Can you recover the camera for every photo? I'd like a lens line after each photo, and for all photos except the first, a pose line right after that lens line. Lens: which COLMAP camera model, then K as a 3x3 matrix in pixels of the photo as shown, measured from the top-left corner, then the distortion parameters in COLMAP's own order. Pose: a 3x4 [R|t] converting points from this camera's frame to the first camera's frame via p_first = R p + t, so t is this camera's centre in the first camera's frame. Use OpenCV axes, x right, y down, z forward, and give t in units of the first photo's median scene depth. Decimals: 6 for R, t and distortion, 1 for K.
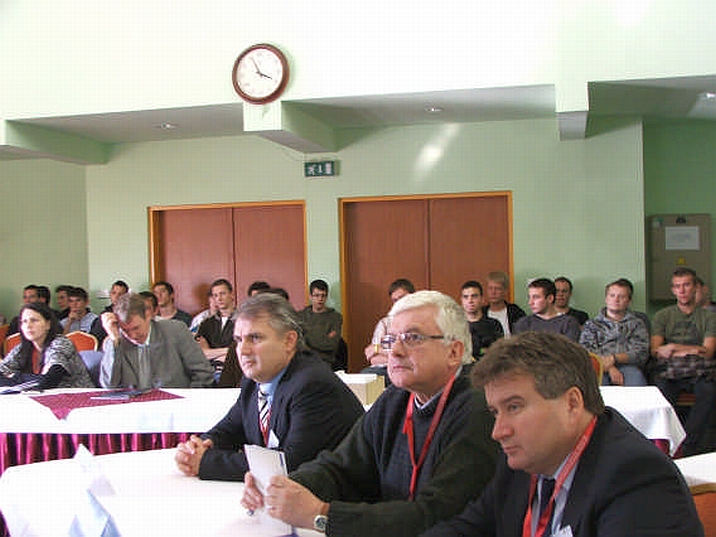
lens RADIAL K [[990.5, 0, 369.6], [0, 990.5, 269.3], [0, 0, 1]] dist [-0.120868, 0.342409]
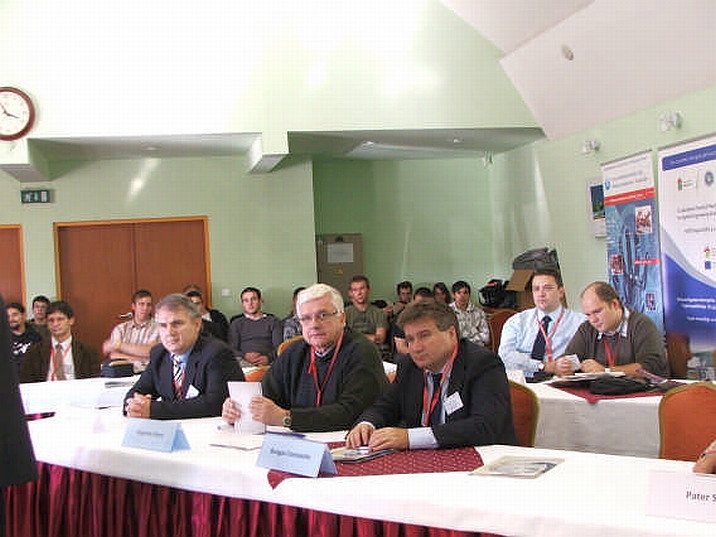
lens RADIAL K [[990.5, 0, 369.6], [0, 990.5, 269.3], [0, 0, 1]] dist [-0.120868, 0.342409]
pose [[0.912880, -0.021054, 0.407686, -0.193762], [0.028835, 0.999500, -0.012950, 0.007017], [-0.407209, 0.023578, 0.913031, -0.196187]]
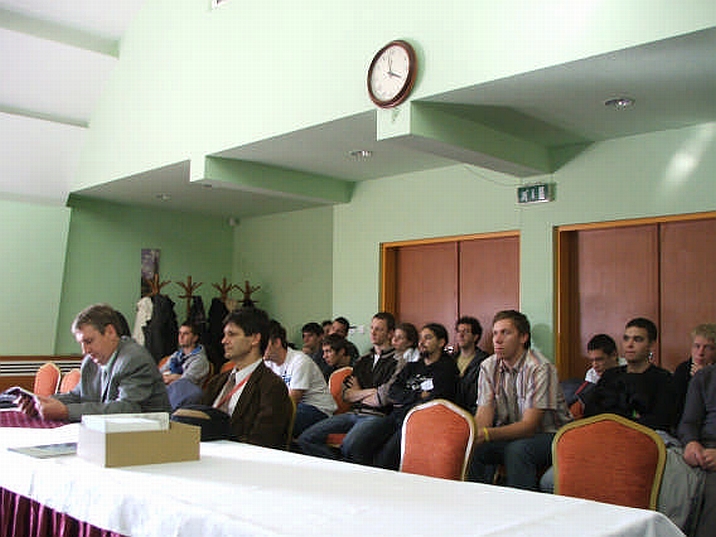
lens RADIAL K [[804.9, 0, 358.0], [0, 804.9, 268.5], [0, 0, 1]] dist [-0.183860, 0.003824]
pose [[0.845406, -0.004572, -0.534105, 0.236941], [-0.038661, 0.996817, -0.069728, 0.023698], [0.532723, 0.079598, 0.842538, 0.399602]]
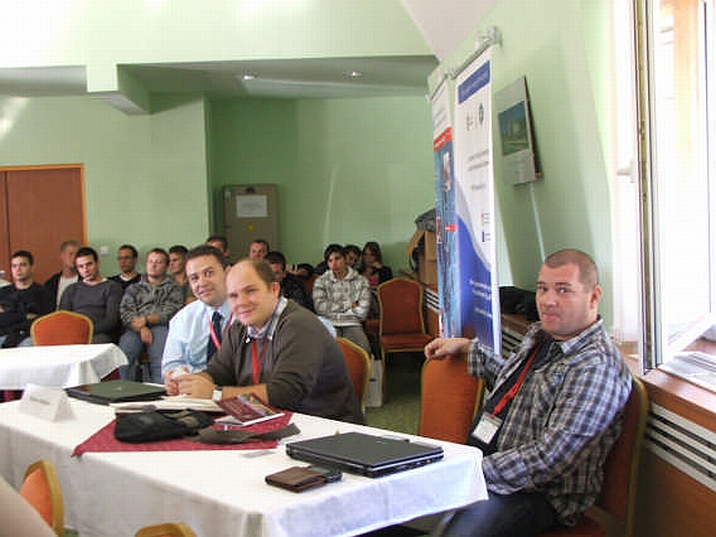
lens RADIAL K [[990.5, 0, 369.6], [0, 990.5, 269.3], [0, 0, 1]] dist [-0.120868, 0.342409]
pose [[0.965381, -0.023359, 0.259794, 0.191697], [0.013878, 0.999171, 0.038268, -0.003168], [-0.260473, -0.033338, 0.964905, -0.108031]]
